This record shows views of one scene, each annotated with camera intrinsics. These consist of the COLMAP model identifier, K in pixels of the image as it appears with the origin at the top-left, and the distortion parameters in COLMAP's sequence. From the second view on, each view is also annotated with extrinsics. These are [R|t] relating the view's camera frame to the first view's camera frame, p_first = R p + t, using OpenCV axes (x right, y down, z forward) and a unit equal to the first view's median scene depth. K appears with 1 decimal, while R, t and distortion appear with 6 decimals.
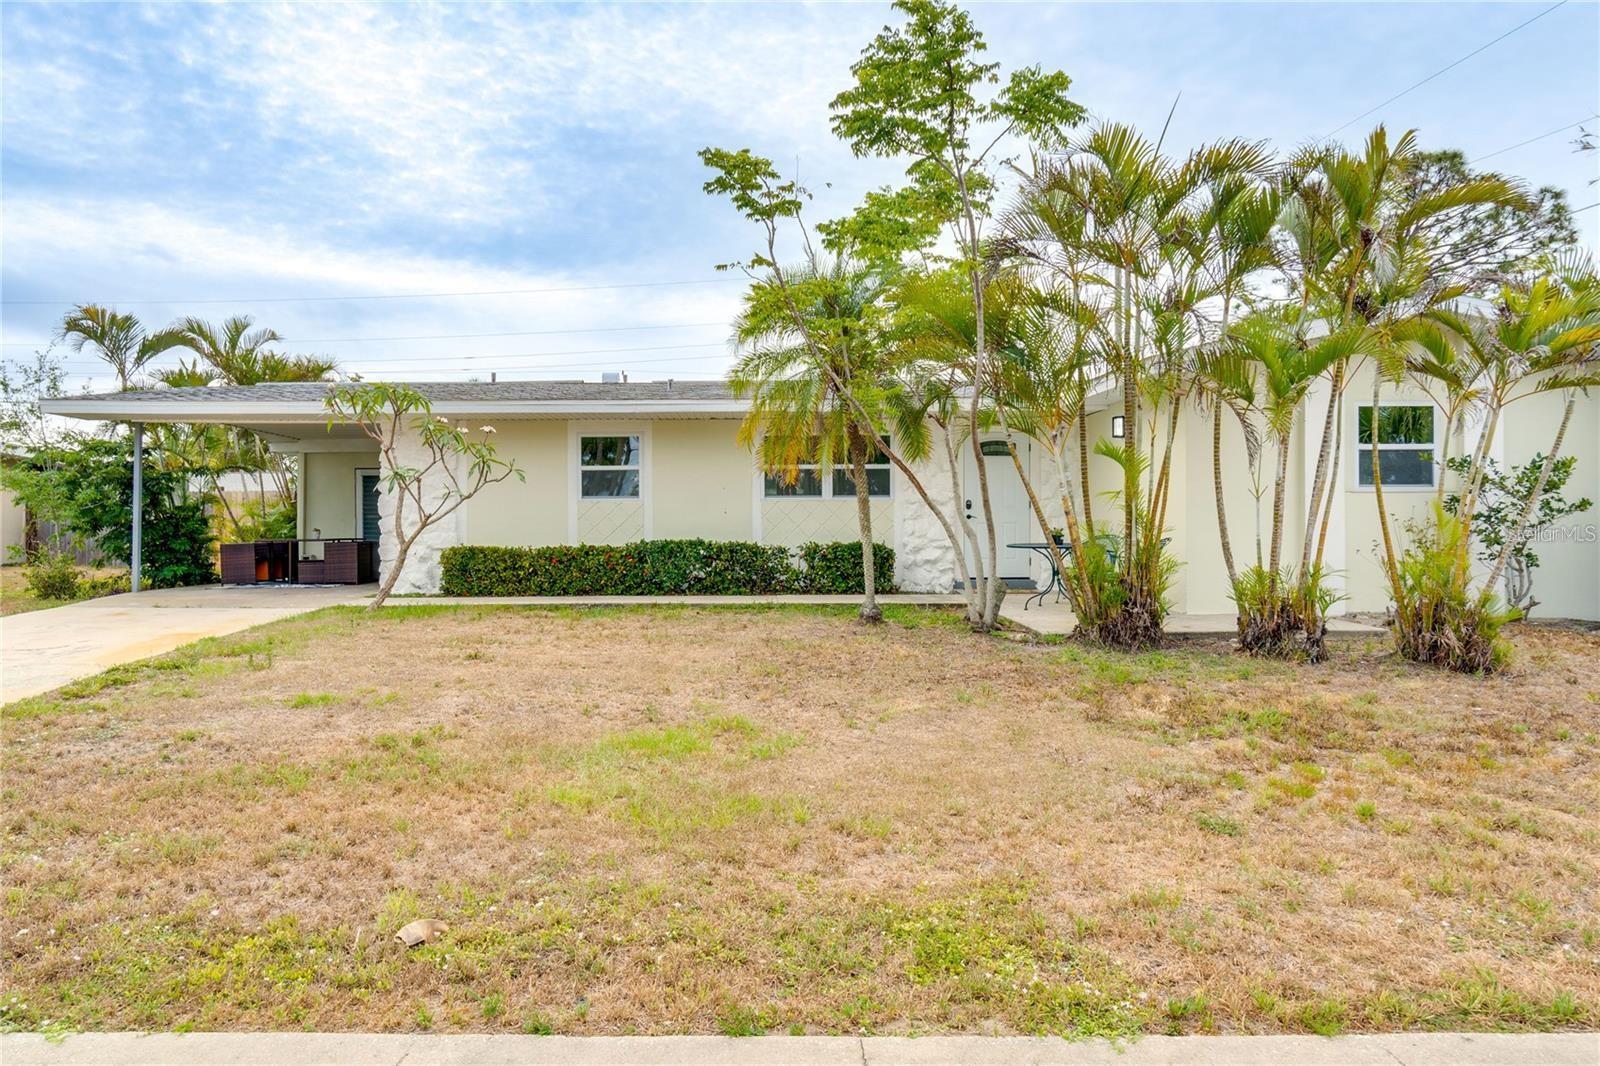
lens RADIAL K [[871.6, 0, 776.0], [0, 871.6, 536.7], [0, 0, 1]] dist [0.001732, 0.000745]
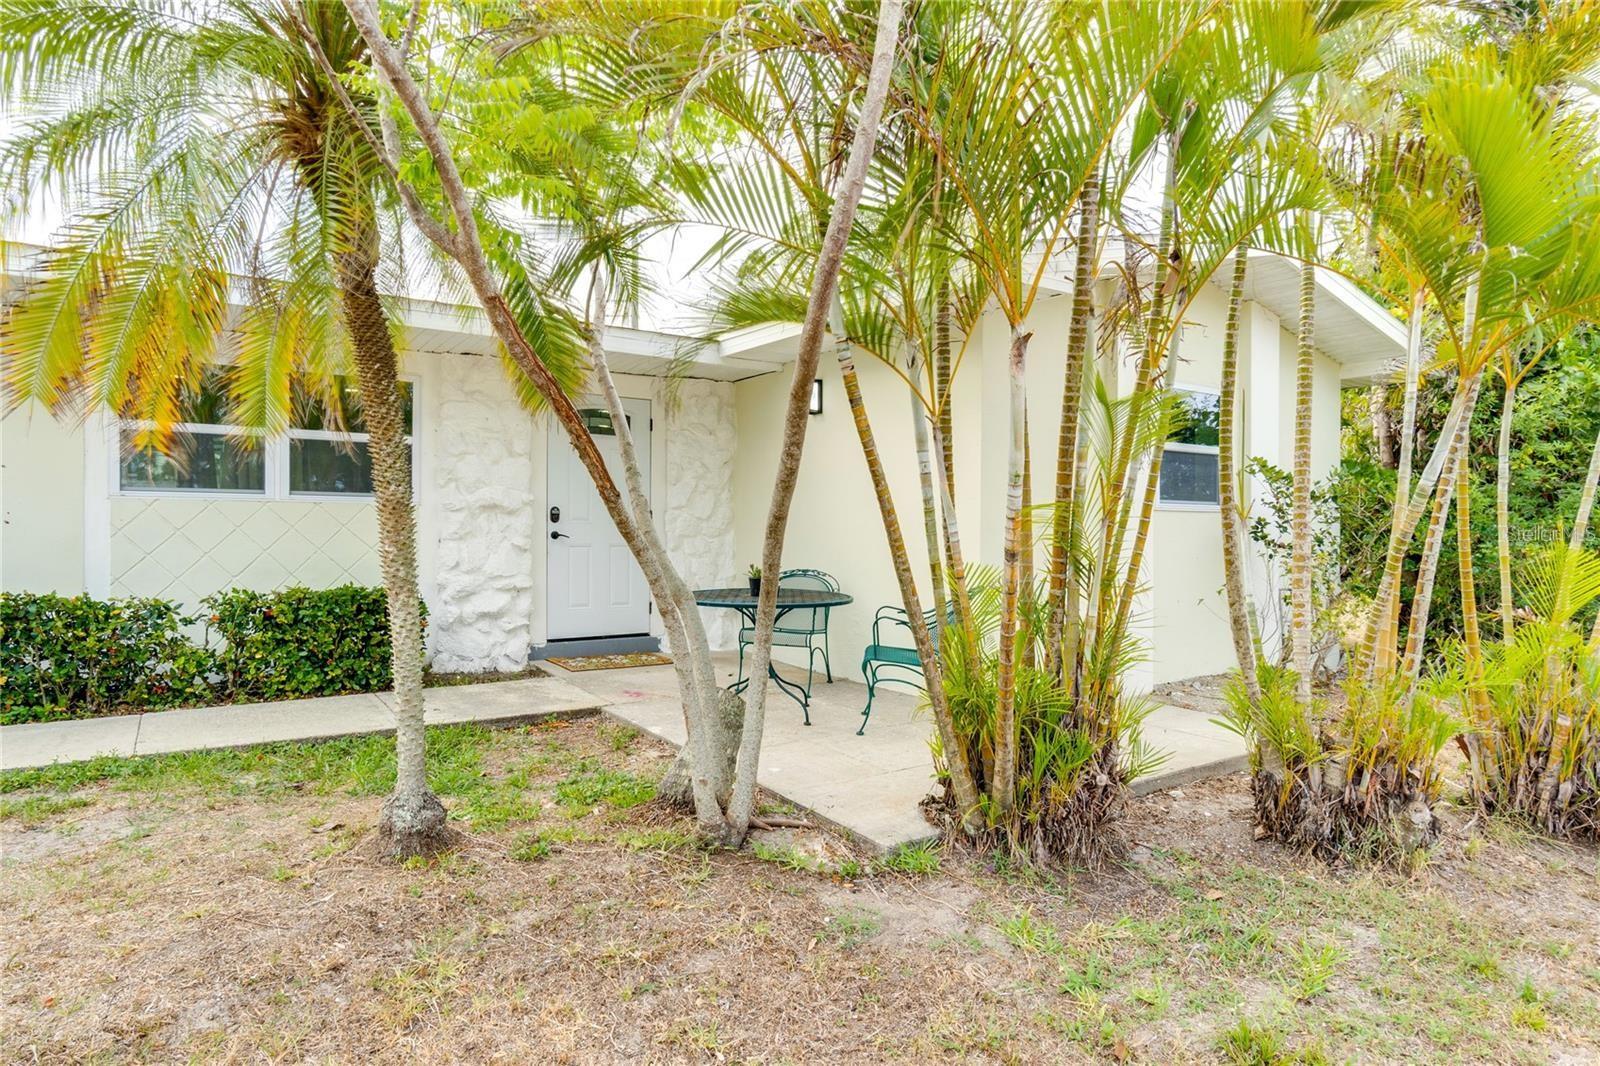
lens RADIAL K [[871.6, 0, 776.0], [0, 871.6, 536.7], [0, 0, 1]] dist [0.001732, 0.000745]
pose [[0.833093, 0.006043, 0.553100, 0.022377], [-0.006735, 0.999977, -0.000781, -0.023656], [-0.553092, -0.003075, 0.833115, 0.454348]]
